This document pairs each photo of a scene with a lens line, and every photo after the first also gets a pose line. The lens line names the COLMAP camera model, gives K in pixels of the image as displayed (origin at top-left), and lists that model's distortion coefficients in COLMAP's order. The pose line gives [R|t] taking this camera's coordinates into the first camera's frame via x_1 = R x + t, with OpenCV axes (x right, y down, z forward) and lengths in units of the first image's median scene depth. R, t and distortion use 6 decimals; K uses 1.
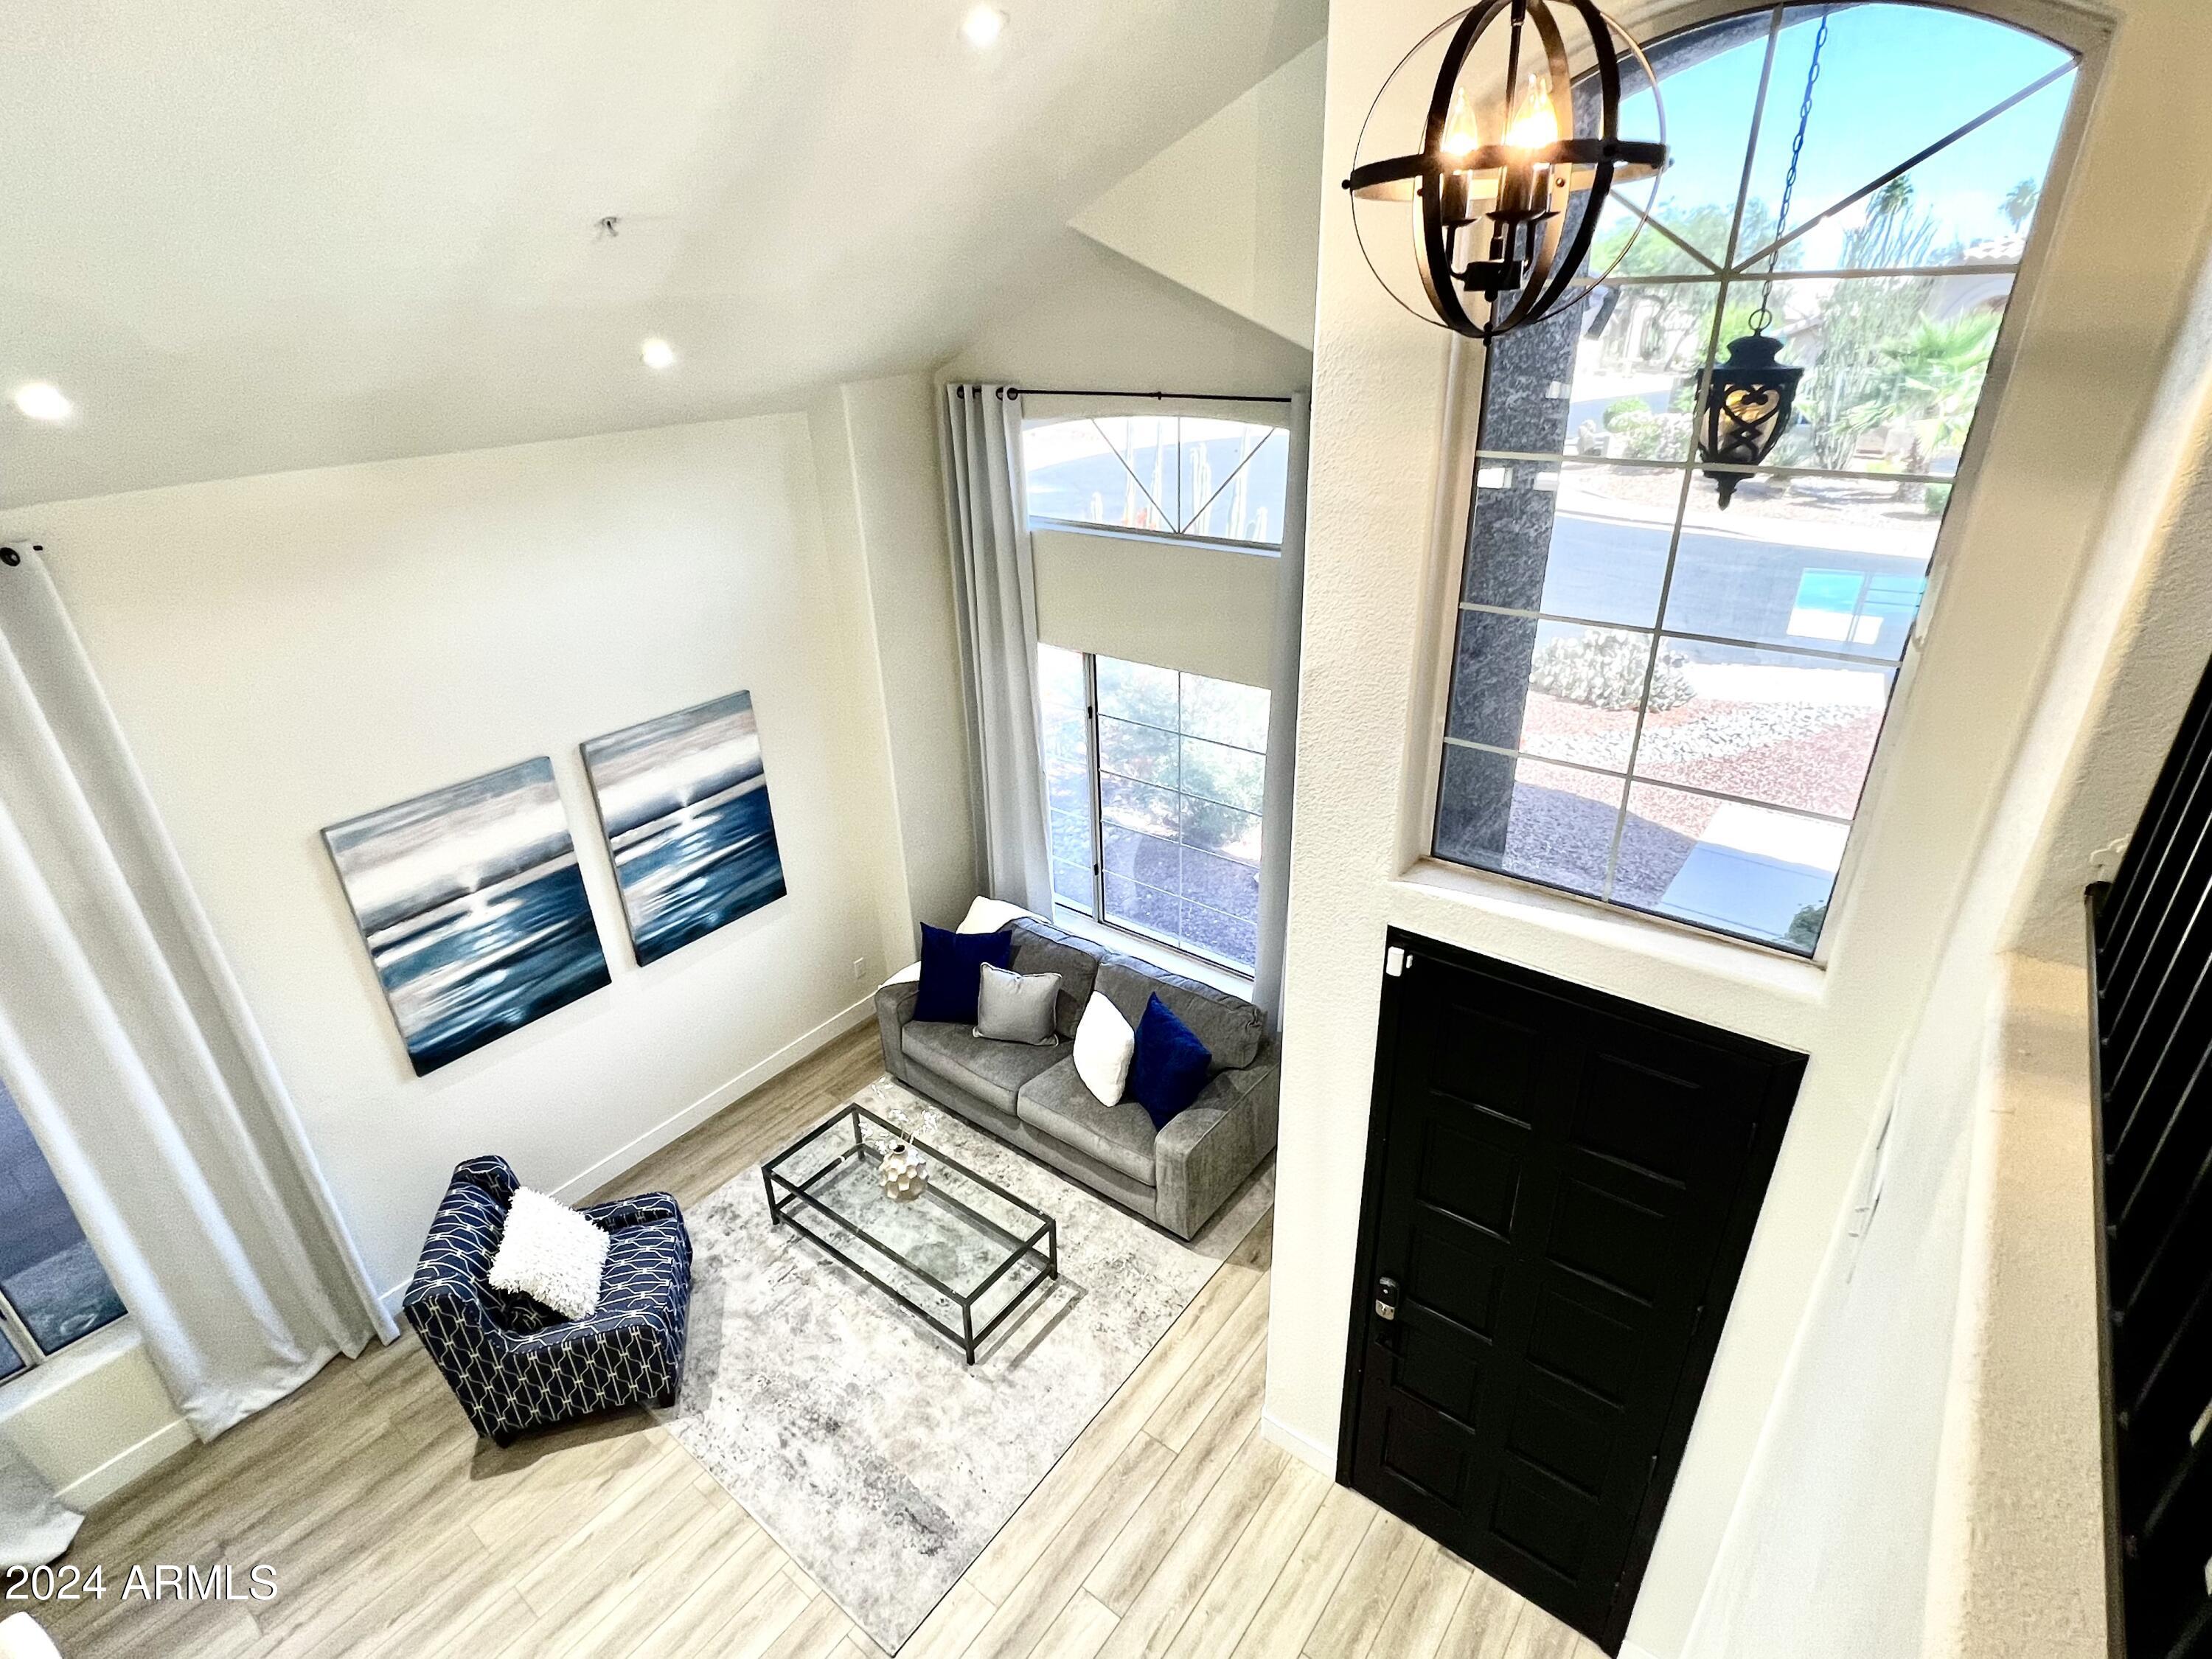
lens RADIAL K [[1090.3, 0, 1112.9], [0, 1090.3, 842.8], [0, 0, 1]] dist [-0.000703, -0.000181]
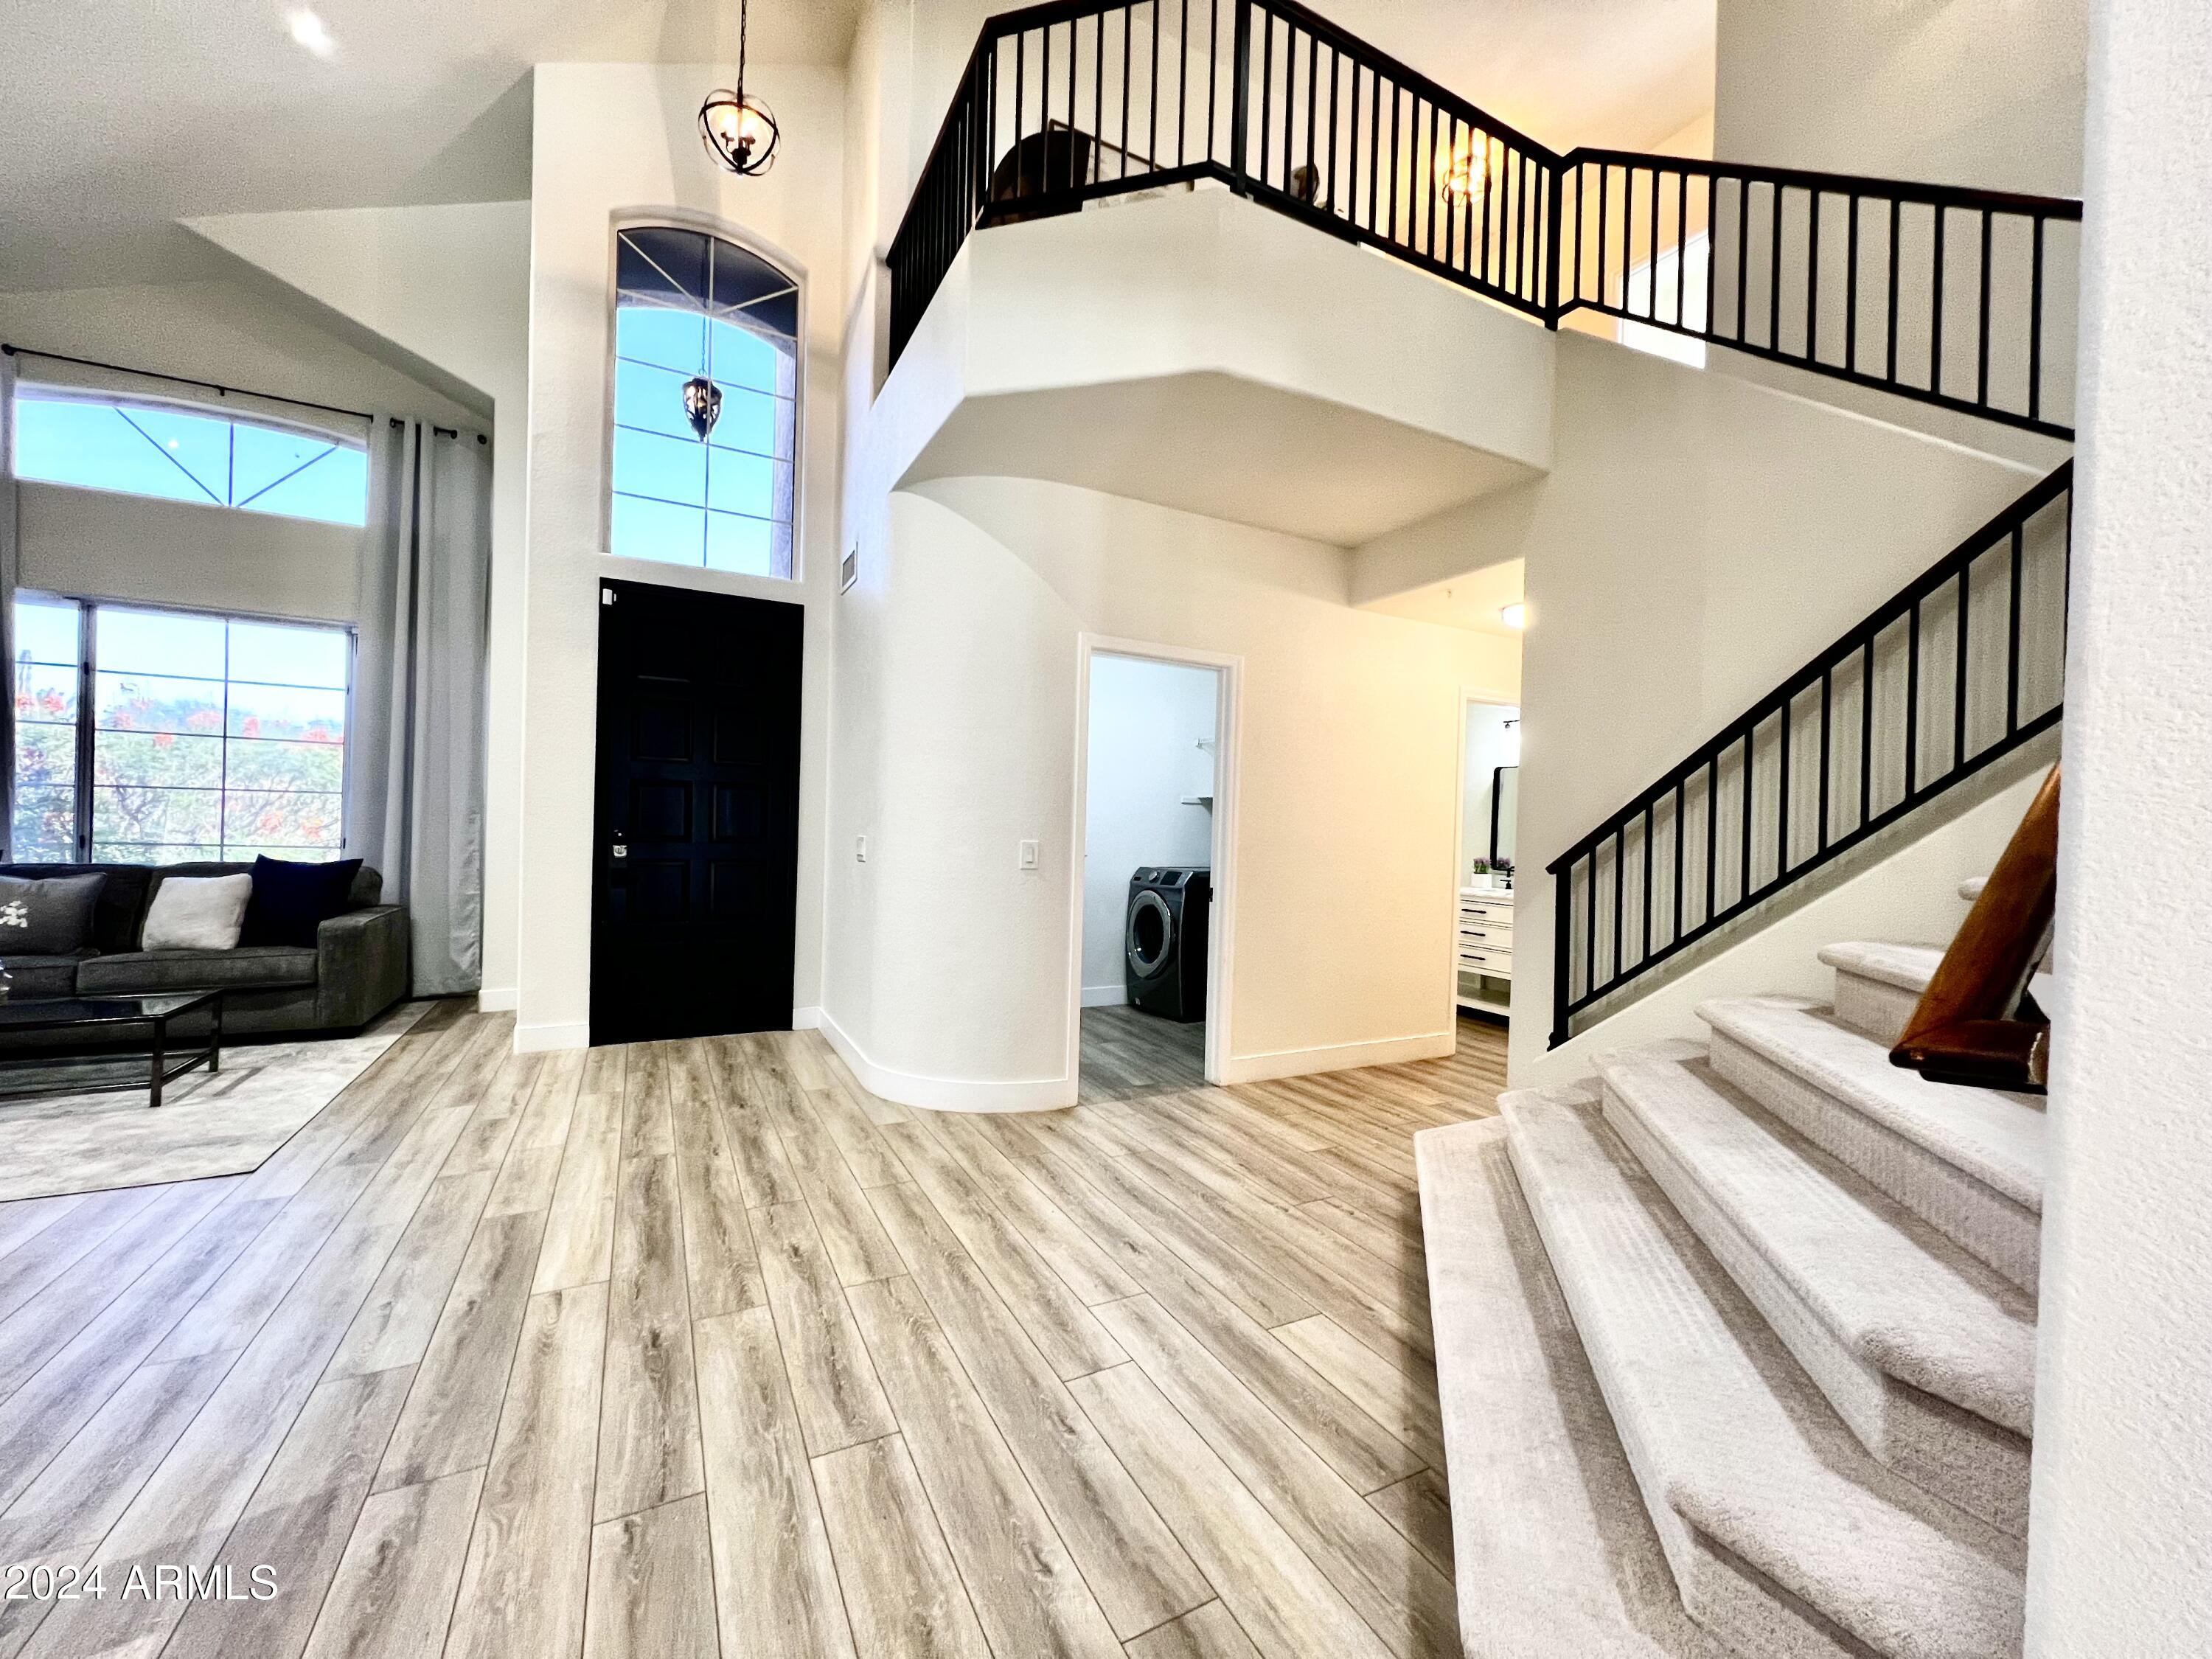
lens RADIAL K [[874.9, 0, 1106.0], [0, 874.9, 829.5], [0, 0, 1]] dist [0.001085, 0.000592]
pose [[0.415921, 0.035524, 0.908707, -0.469664], [0.372032, 0.905149, -0.205666, 0.700225], [-0.829821, 0.423608, 0.363254, -0.055584]]
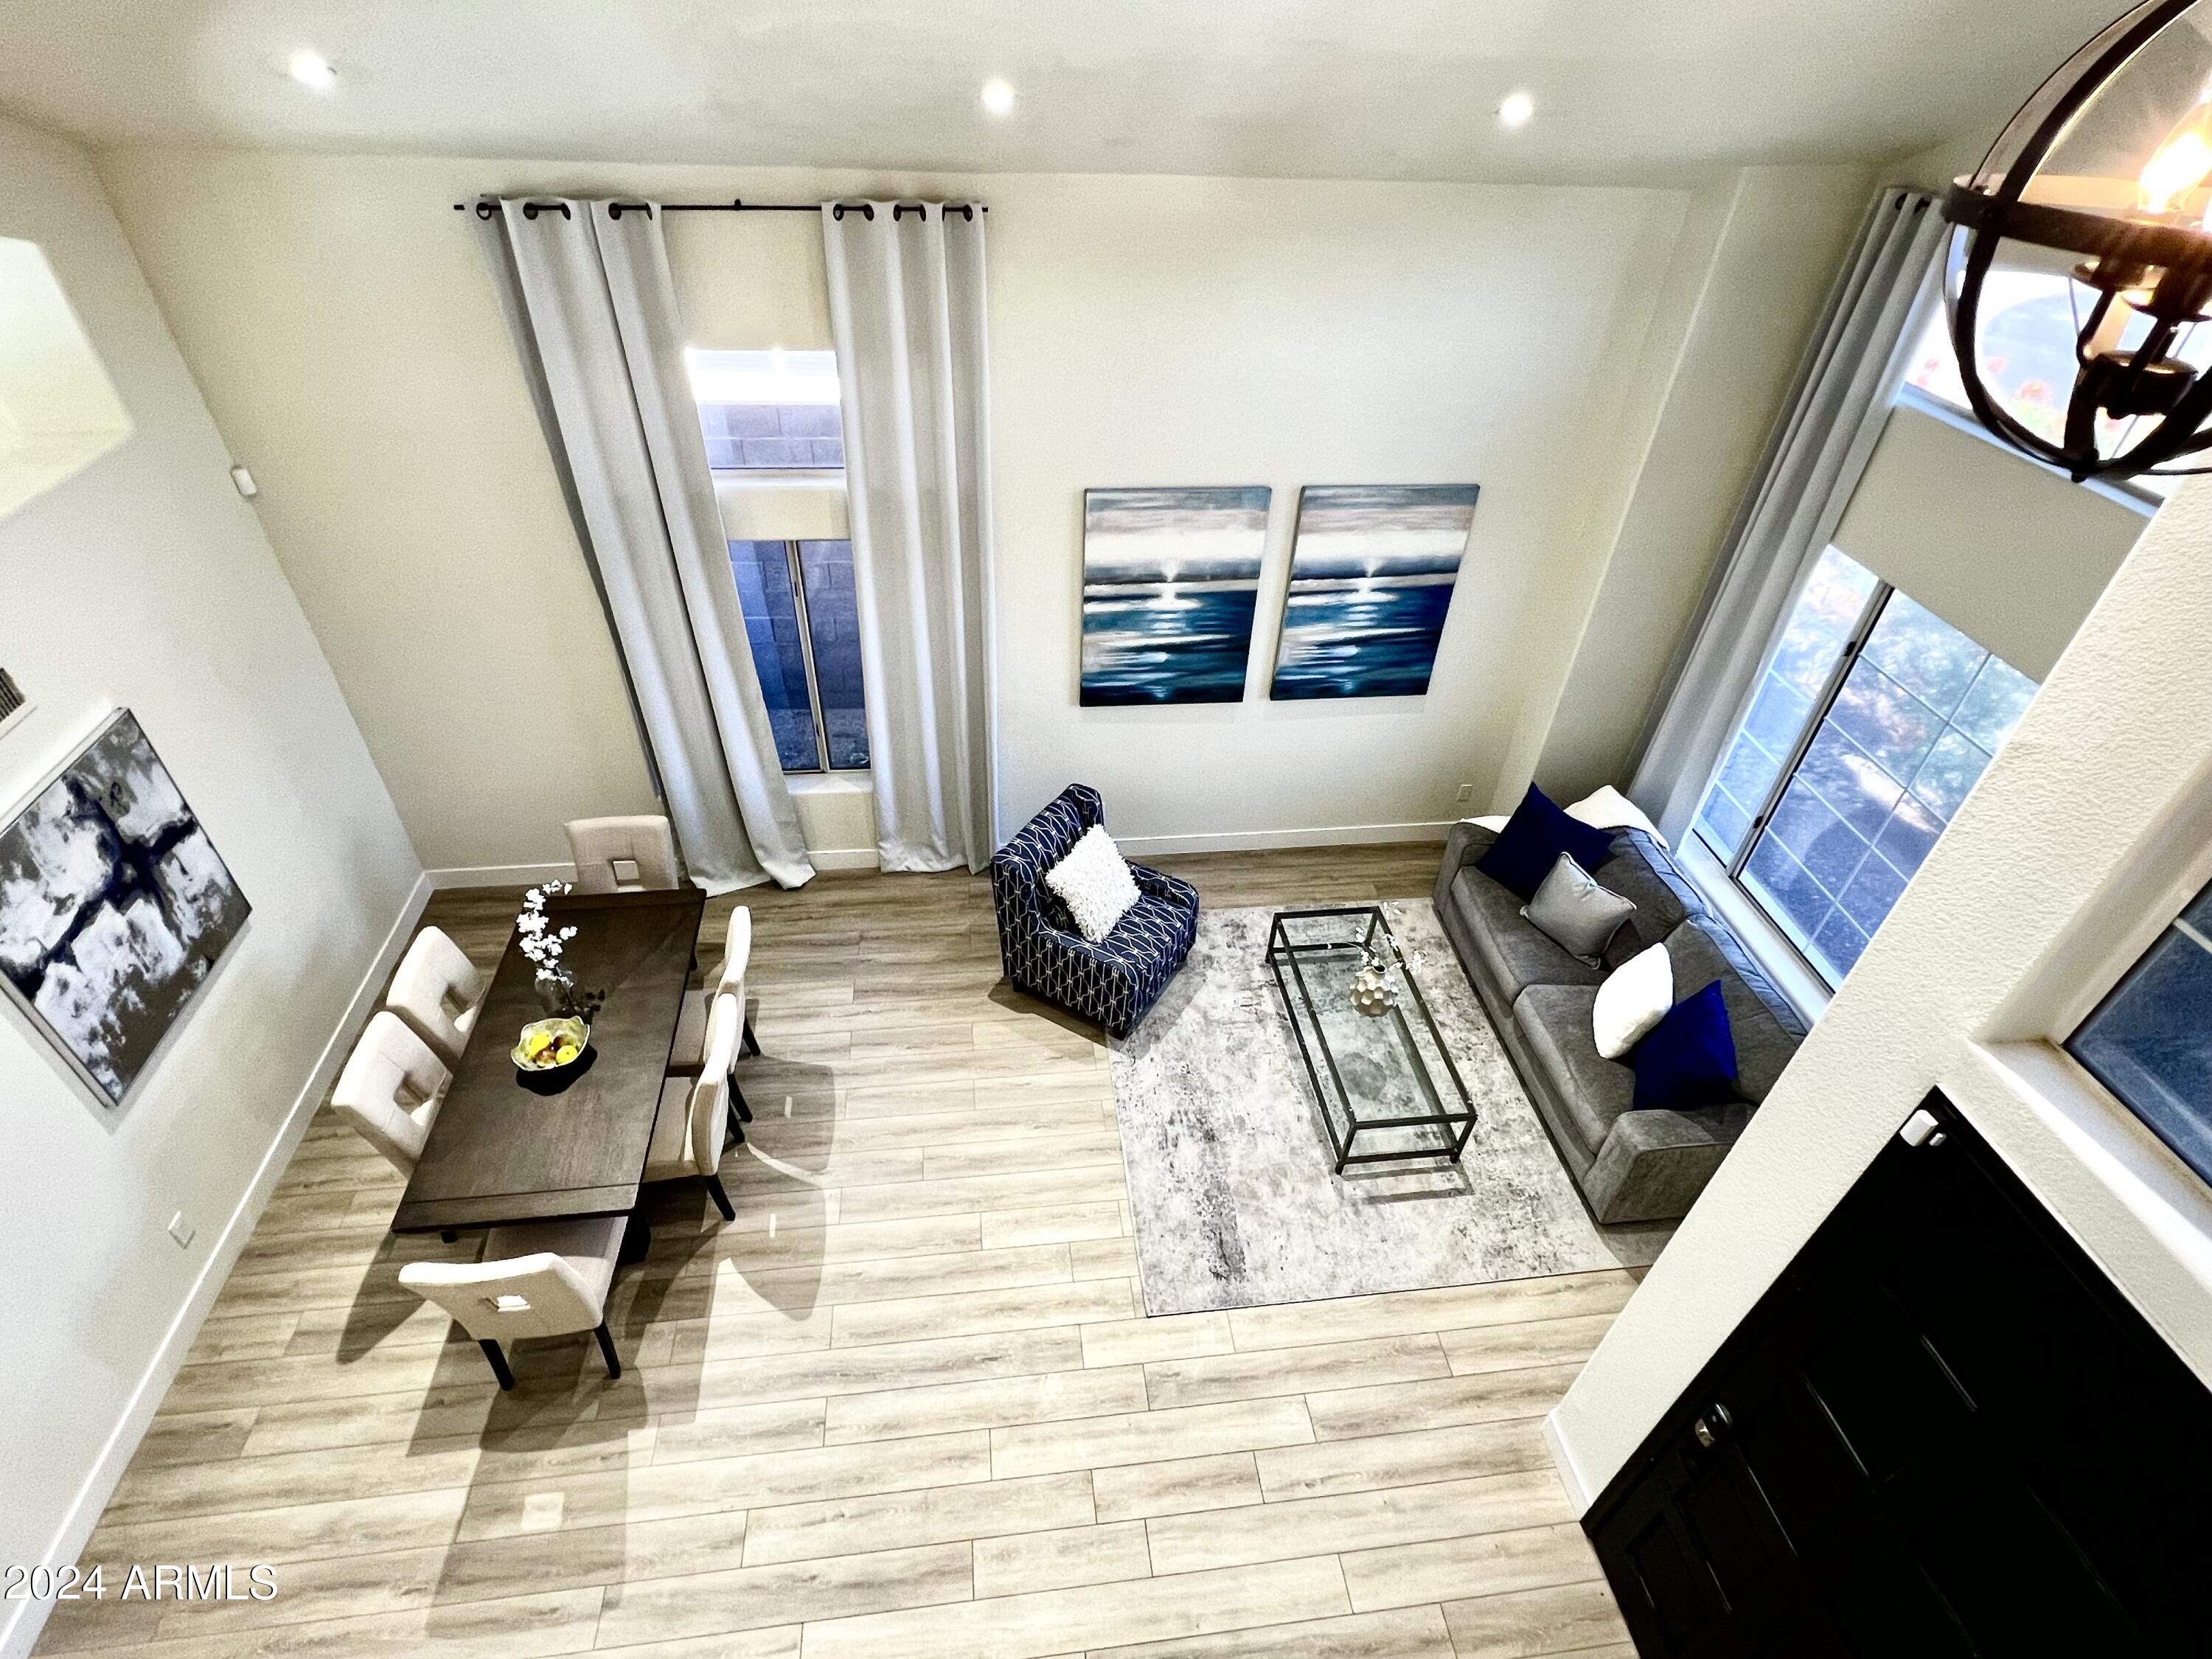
lens RADIAL K [[1090.3, 0, 1112.9], [0, 1090.3, 842.8], [0, 0, 1]] dist [-0.000703, -0.000181]
pose [[0.701195, 0.495873, -0.512284, 0.098331], [-0.373916, 0.867545, 0.327951, -0.067955], [0.607052, -0.038407, 0.793733, 0.029423]]
